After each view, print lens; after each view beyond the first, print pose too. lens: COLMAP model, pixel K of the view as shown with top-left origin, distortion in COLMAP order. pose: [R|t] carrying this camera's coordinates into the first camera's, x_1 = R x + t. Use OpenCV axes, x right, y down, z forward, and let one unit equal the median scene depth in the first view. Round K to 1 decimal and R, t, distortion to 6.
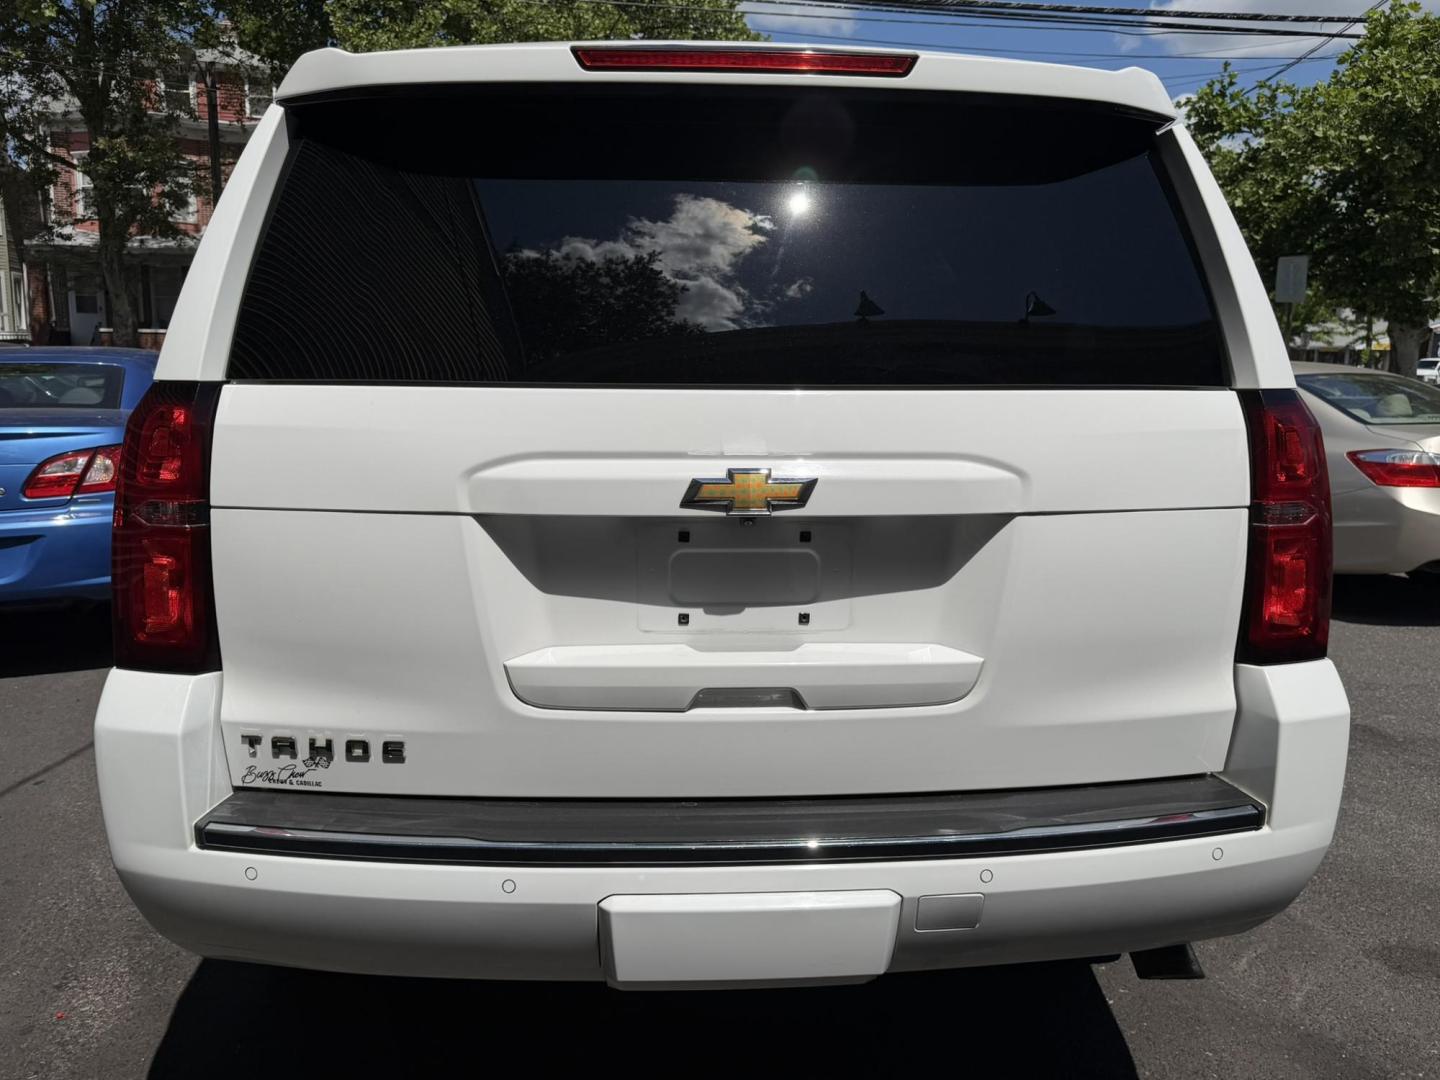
lens RADIAL K [[1068.9, 0, 720.0], [0, 1068.9, 540.0], [0, 0, 1]] dist [0.020602, -0.035903]
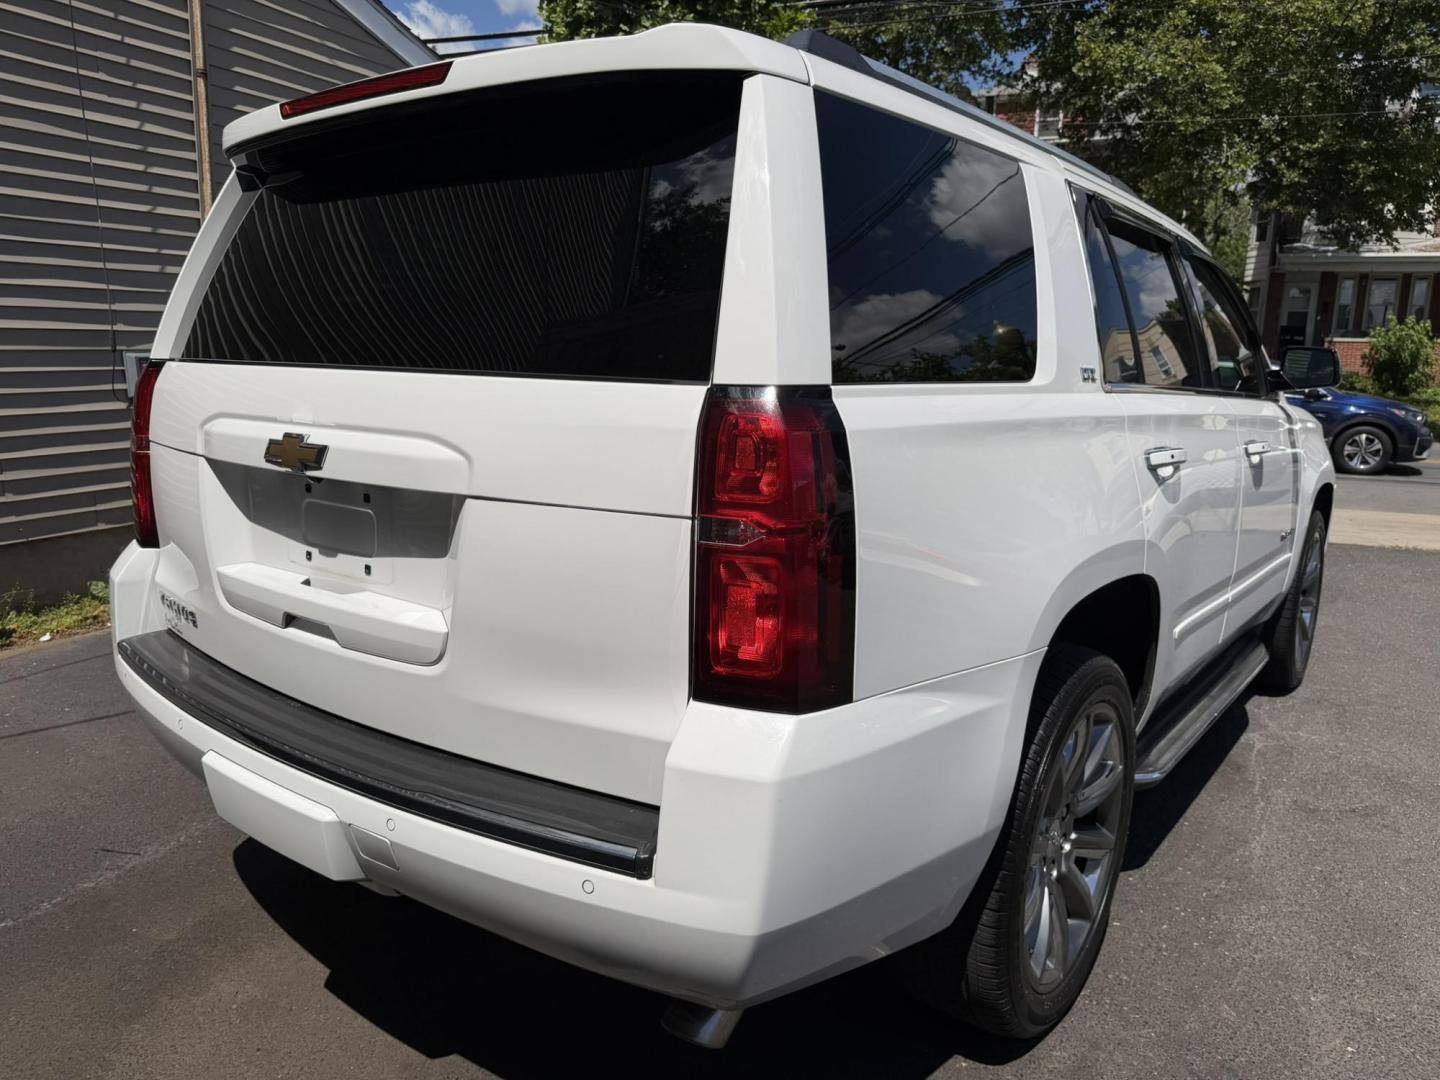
lens RADIAL K [[1066.9, 0, 722.0], [0, 1066.9, 543.4], [0, 0, 1]] dist [0.004287, -0.013427]
pose [[0.760162, 0.124290, -0.637735, 1.108431], [-0.129739, 0.990802, 0.038455, -0.048944], [0.636649, 0.053507, 0.769295, 0.357037]]
